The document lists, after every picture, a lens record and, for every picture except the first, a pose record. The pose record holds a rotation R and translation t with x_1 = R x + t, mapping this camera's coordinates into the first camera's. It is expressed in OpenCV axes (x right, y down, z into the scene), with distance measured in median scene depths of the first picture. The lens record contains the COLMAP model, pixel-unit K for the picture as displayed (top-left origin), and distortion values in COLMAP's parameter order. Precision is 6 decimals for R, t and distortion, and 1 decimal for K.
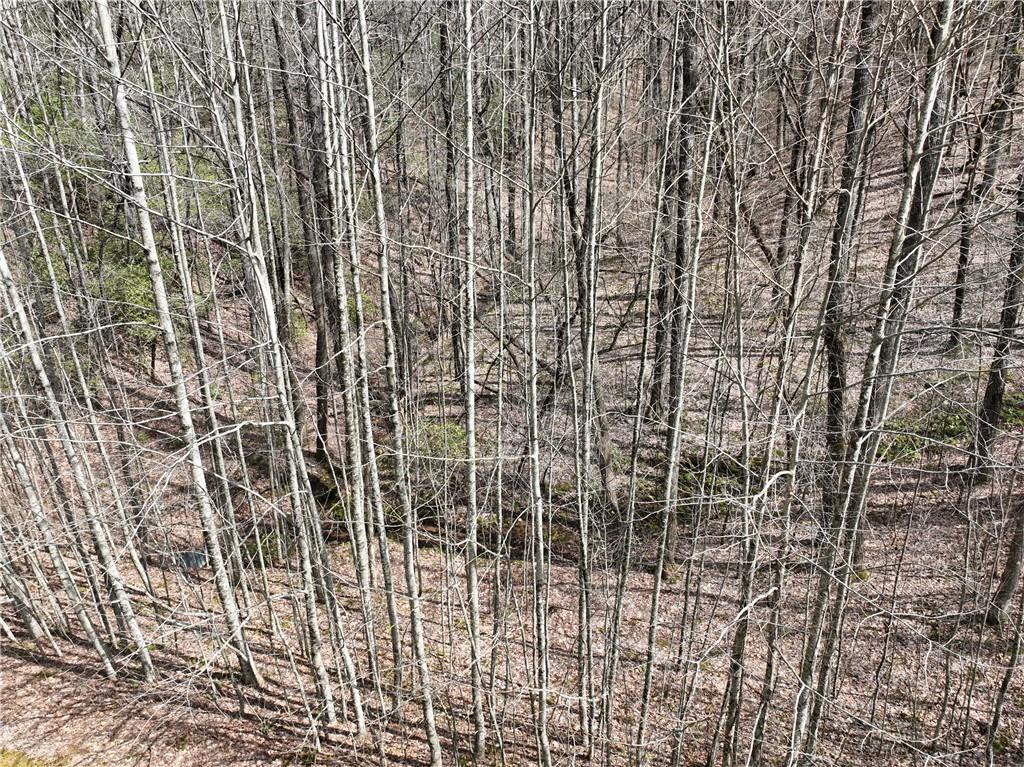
lens RADIAL K [[720.1, 0, 513.3], [0, 720.1, 381.0], [0, 0, 1]] dist [-0.001660, 0.019589]
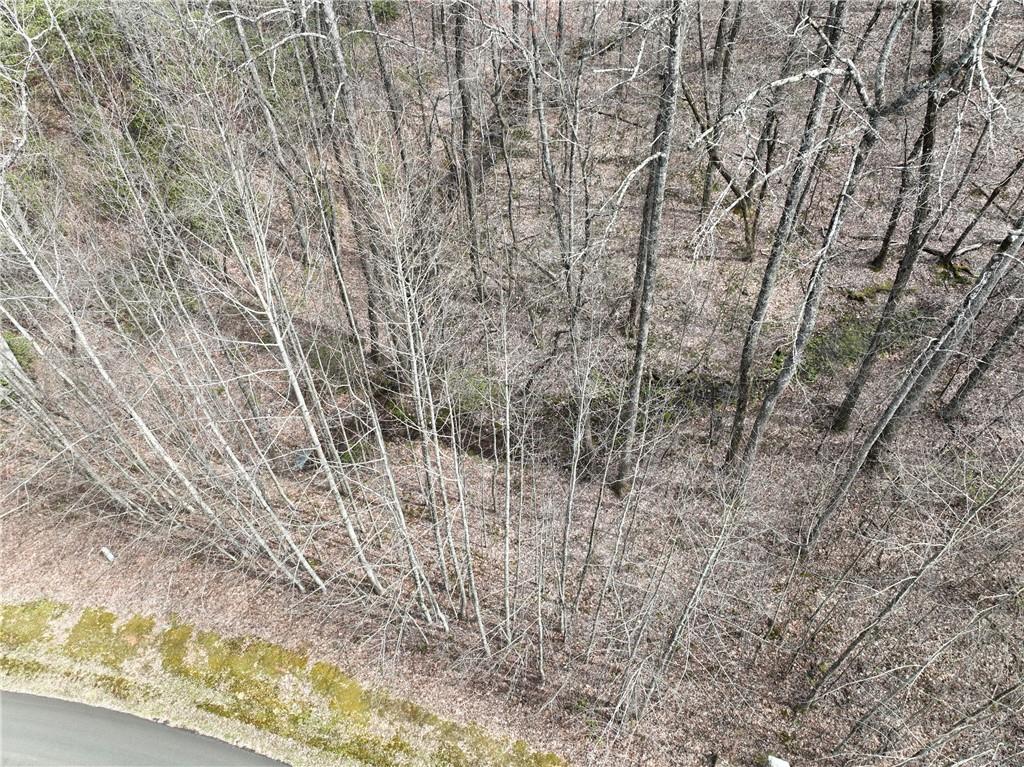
lens RADIAL K [[720.1, 0, 514.0], [0, 720.1, 381.6], [0, 0, 1]] dist [-0.001660, 0.019589]
pose [[0.999992, -0.003768, 0.000908, -0.028103], [0.002928, 0.887956, 0.459918, -0.957065], [-0.002539, -0.459912, 0.887961, -0.394911]]
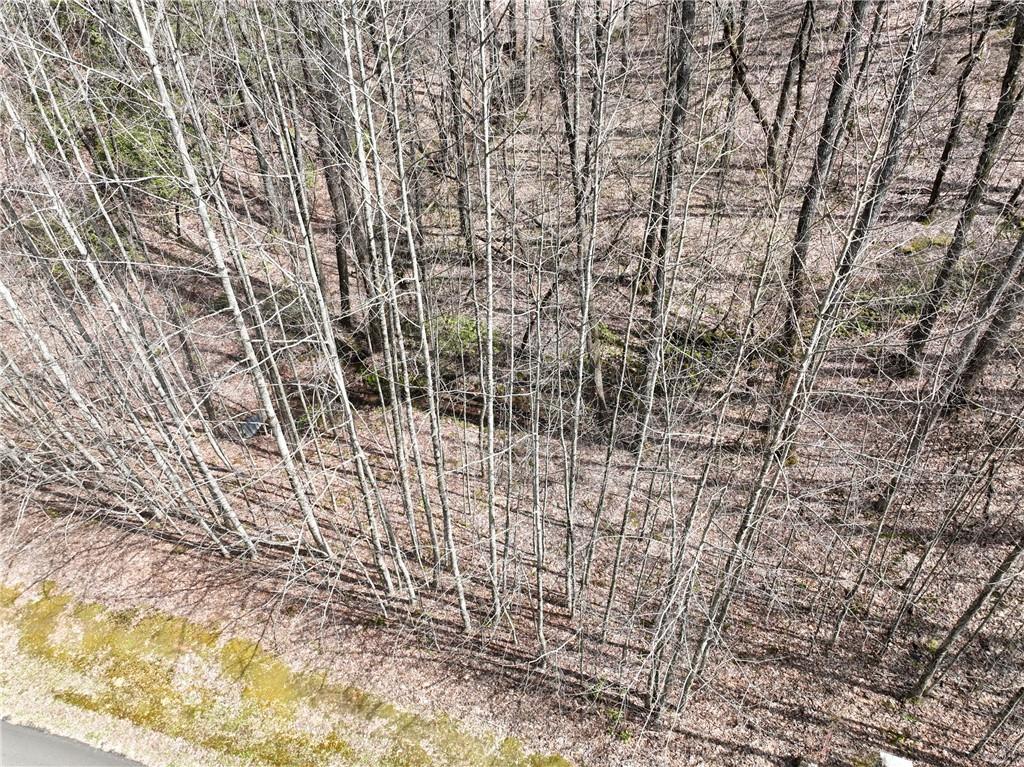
lens RADIAL K [[720.1, 0, 514.3], [0, 720.1, 380.5], [0, 0, 1]] dist [-0.001660, 0.019589]
pose [[0.999997, -0.001207, 0.002178, -0.012073], [0.000387, 0.939371, 0.342903, -0.401653], [-0.002460, -0.342901, 0.939368, -0.188437]]
